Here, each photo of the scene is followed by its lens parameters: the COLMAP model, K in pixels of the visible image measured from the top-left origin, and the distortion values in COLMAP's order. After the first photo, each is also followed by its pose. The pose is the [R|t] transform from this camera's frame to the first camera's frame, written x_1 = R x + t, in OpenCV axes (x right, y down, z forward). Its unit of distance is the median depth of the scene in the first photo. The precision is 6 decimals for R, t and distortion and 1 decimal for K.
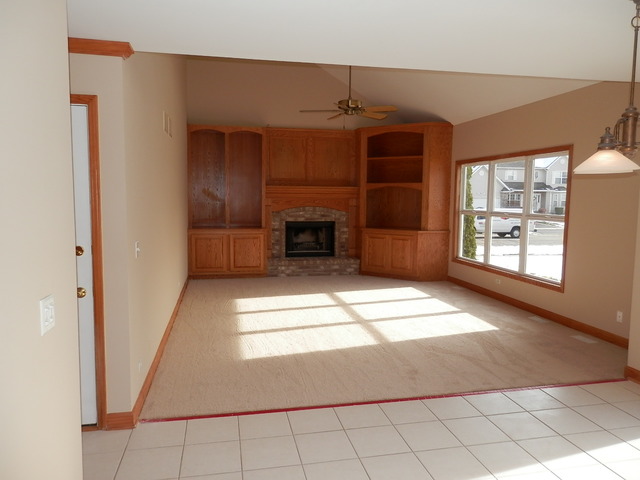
lens RADIAL K [[477.9, 0, 327.5], [0, 477.9, 239.1], [0, 0, 1]] dist [0.002450, 0.000114]
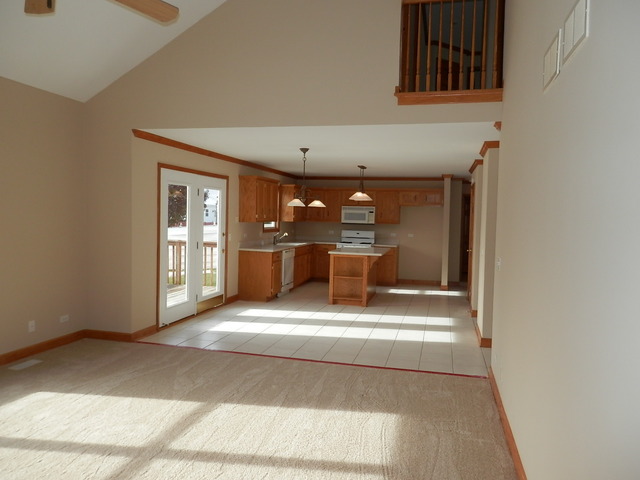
lens RADIAL K [[477.9, 0, 327.5], [0, 477.9, 239.1], [0, 0, 1]] dist [0.002450, 0.000114]
pose [[-0.897745, -0.048490, 0.437838, -0.370082], [0.009616, 0.991529, 0.129529, -0.142258], [-0.440410, 0.120494, -0.889674, 1.582088]]
